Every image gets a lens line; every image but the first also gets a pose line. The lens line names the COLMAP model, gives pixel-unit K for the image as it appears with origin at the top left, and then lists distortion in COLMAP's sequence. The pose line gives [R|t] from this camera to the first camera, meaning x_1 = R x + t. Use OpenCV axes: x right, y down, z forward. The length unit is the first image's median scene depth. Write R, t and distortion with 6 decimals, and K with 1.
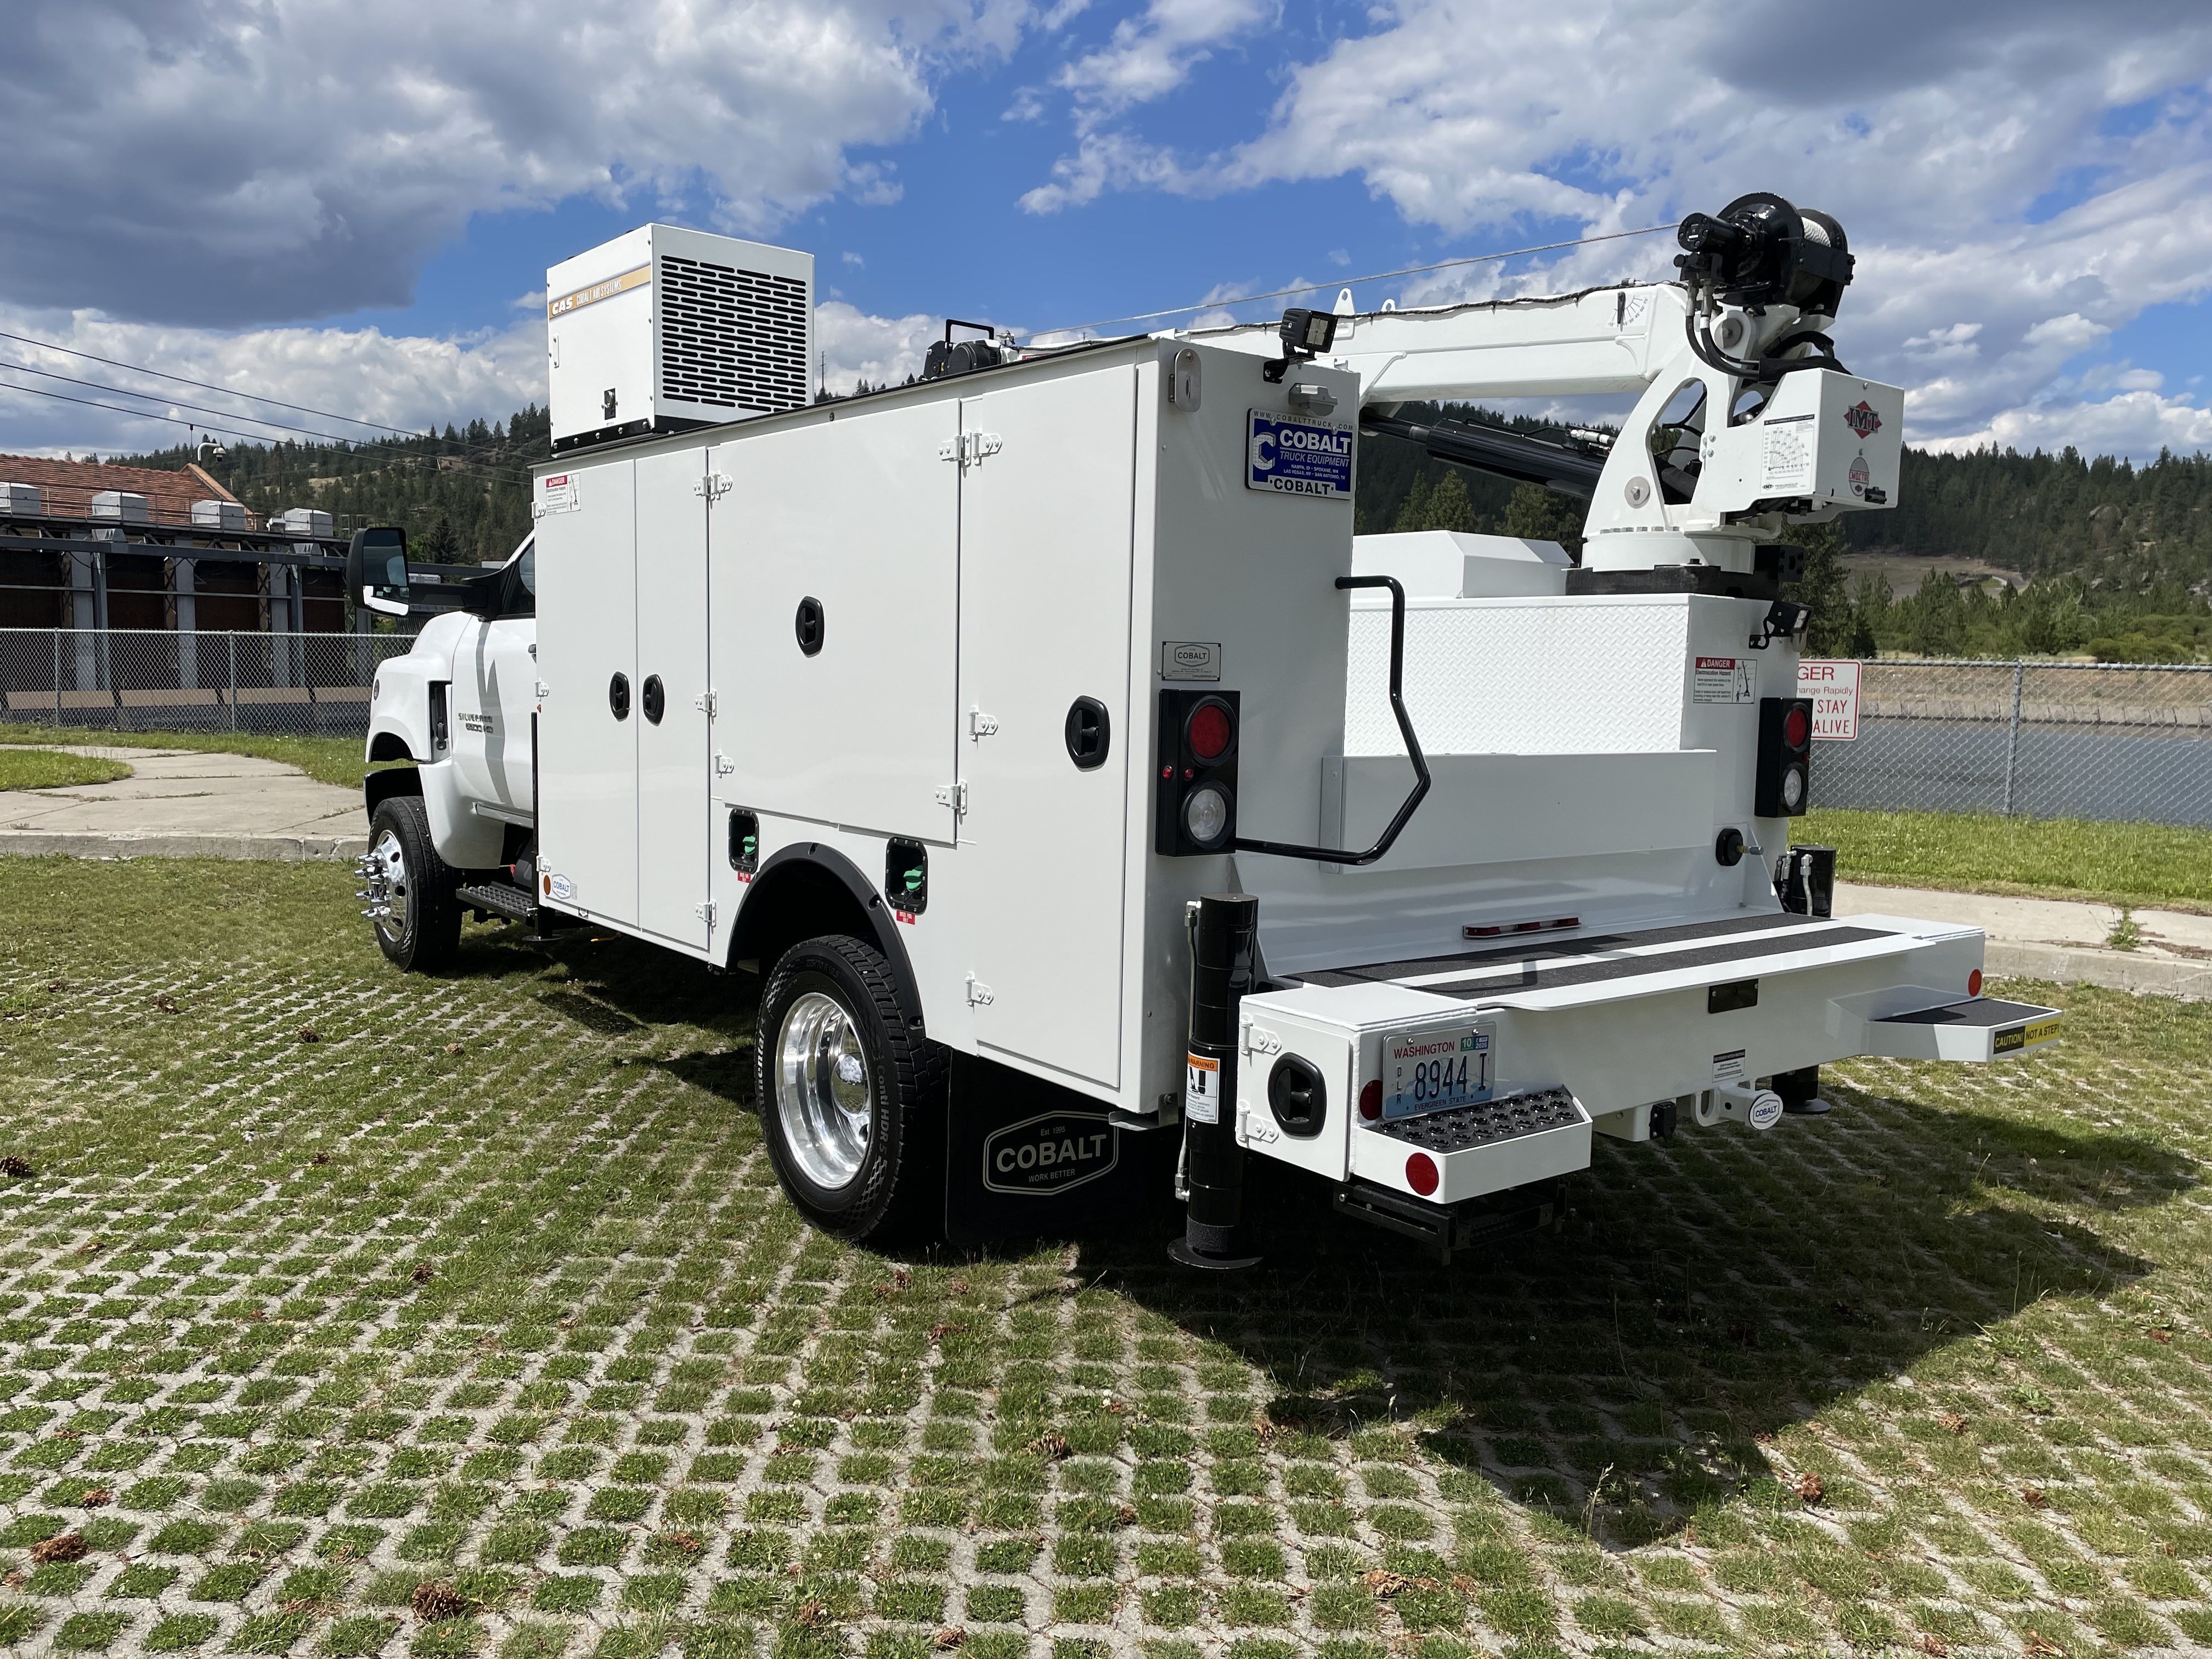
lens RADIAL K [[1664.2, 0, 1100.7], [0, 1664.2, 829.9], [0, 0, 1]] dist [0.091228, -0.115856]
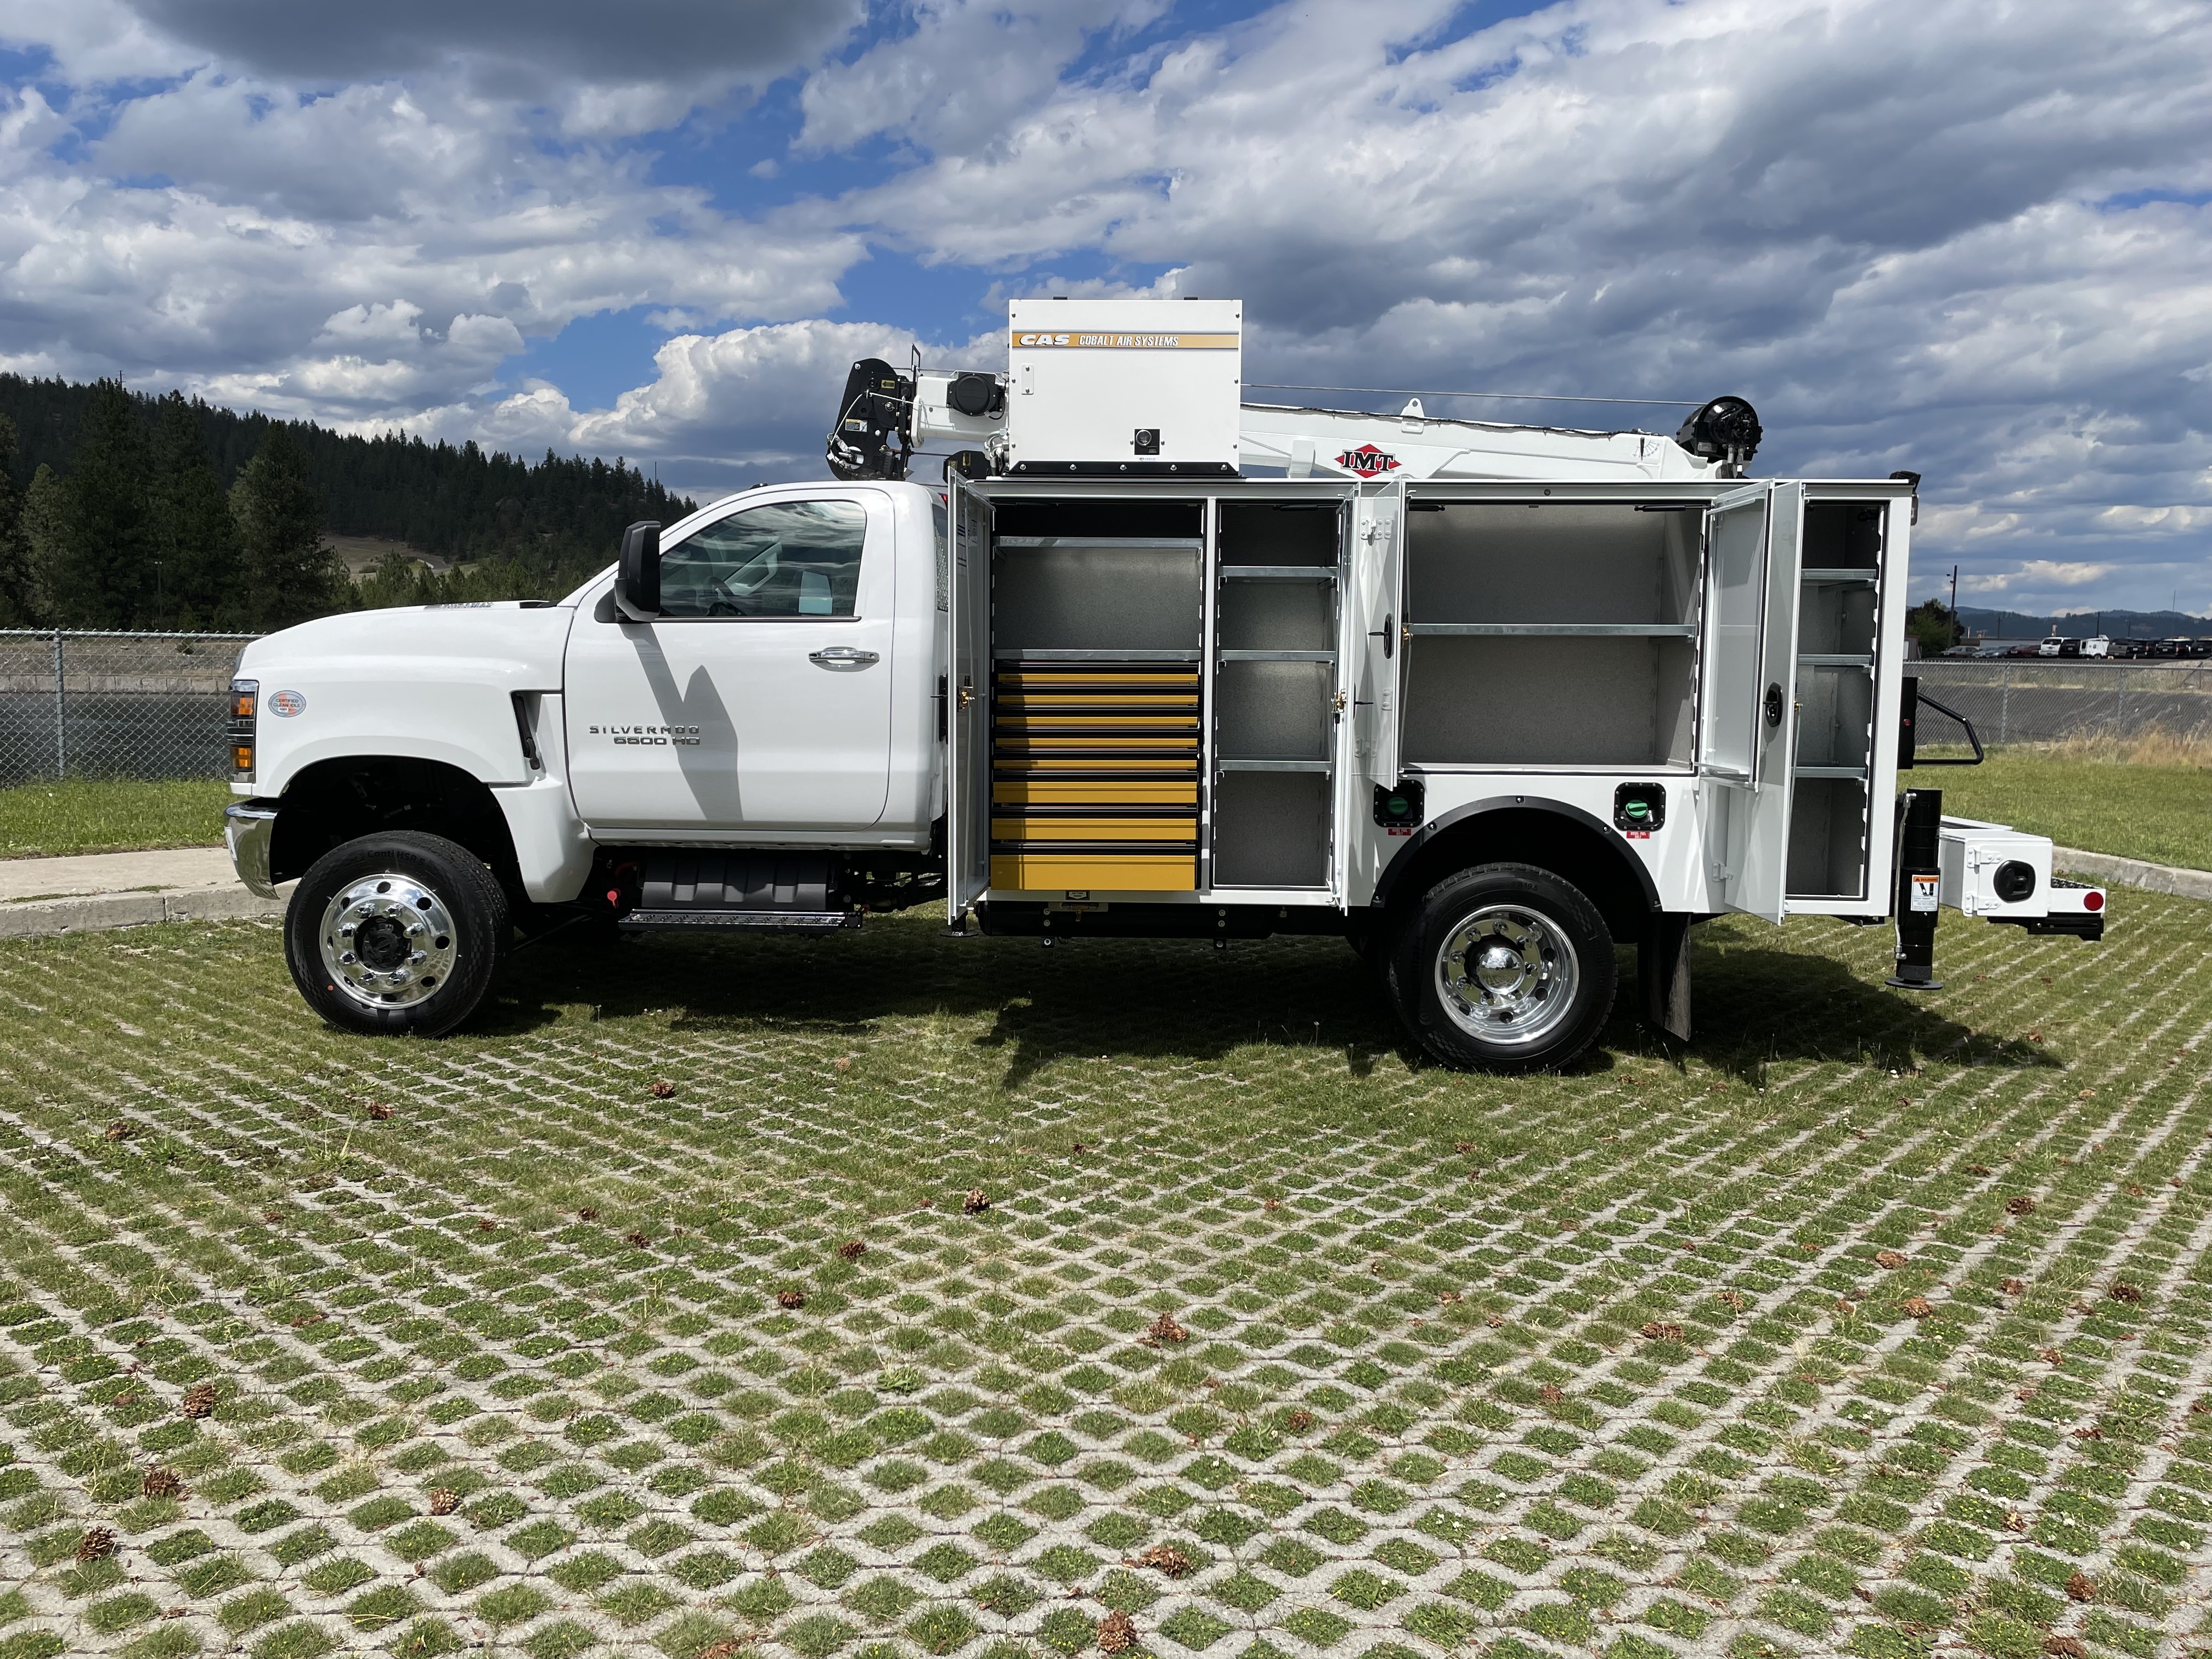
lens RADIAL K [[1664.2, 0, 1094.7], [0, 1664.2, 835.1], [0, 0, 1]] dist [0.091228, -0.115856]
pose [[0.646215, -0.092434, 0.757537, -1.502698], [0.080254, 0.995365, 0.052993, -0.063434], [-0.758924, 0.026550, 0.650638, 0.372099]]
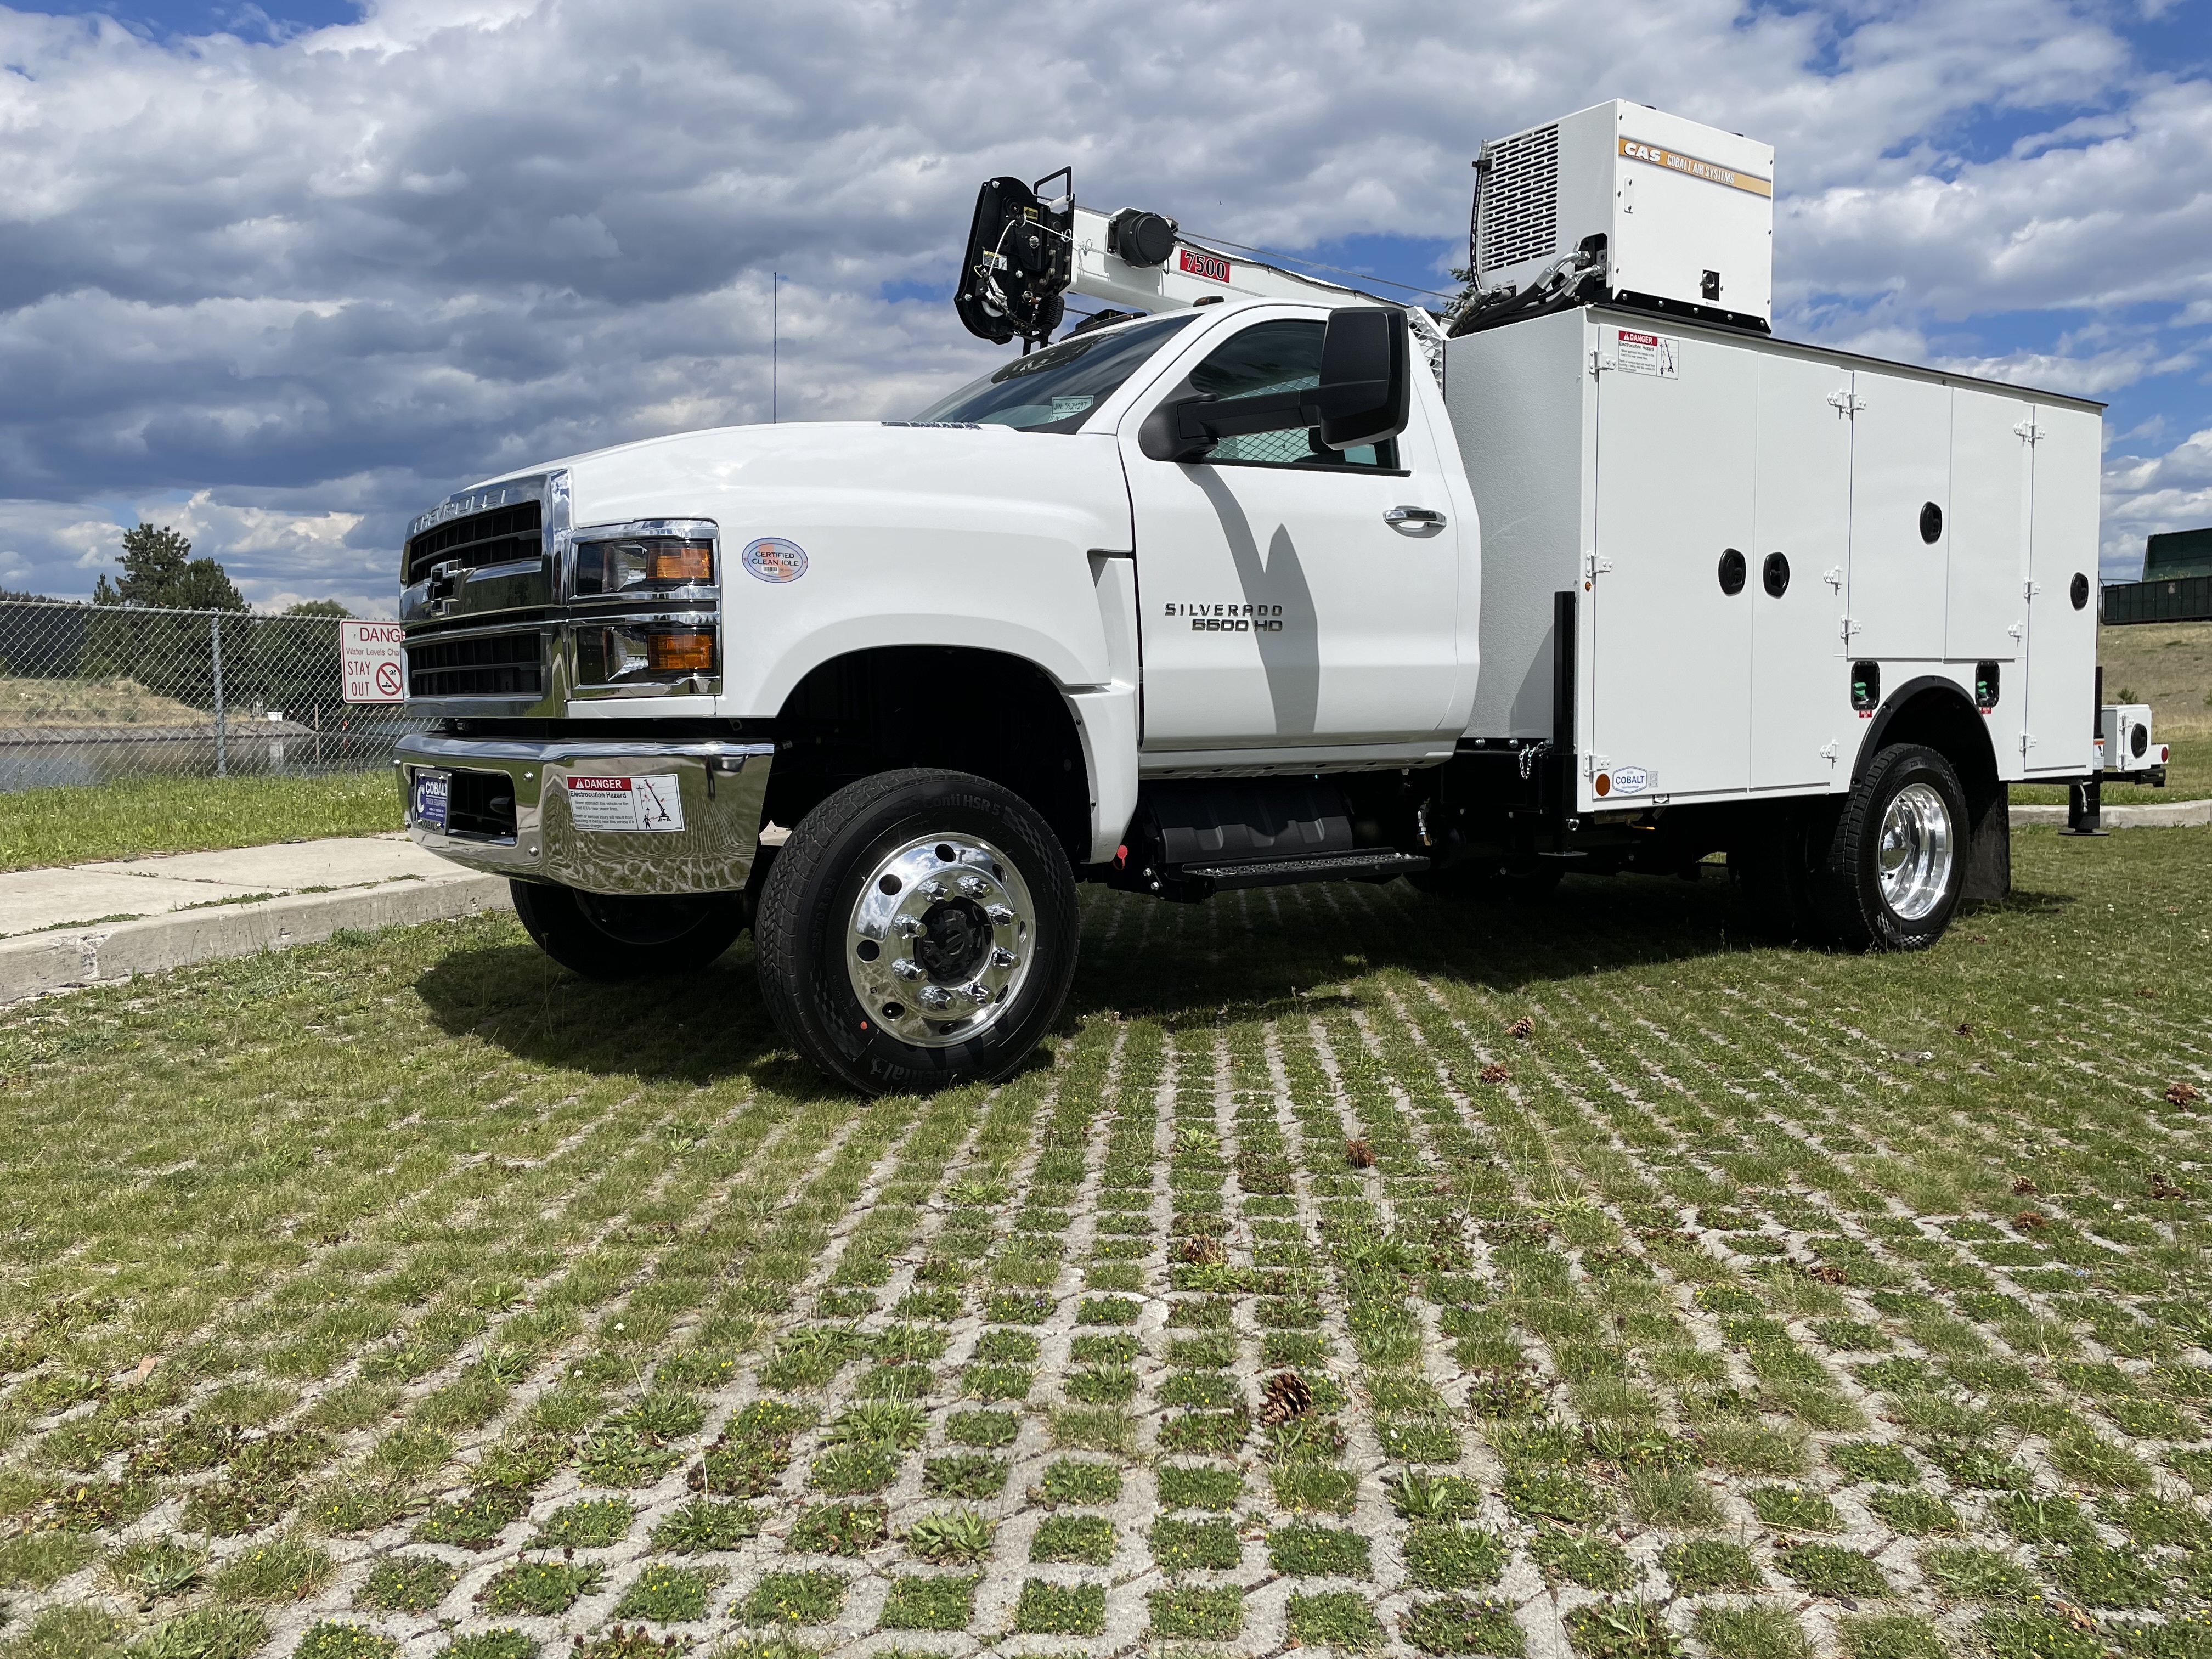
lens RADIAL K [[1664.2, 0, 1094.8], [0, 1664.2, 821.3], [0, 0, 1]] dist [0.091228, -0.115856]
pose [[0.046531, -0.093114, 0.994568, -1.709604], [0.114126, 0.989622, 0.087311, -0.078477], [-0.992376, 0.109443, 0.056674, 1.693394]]
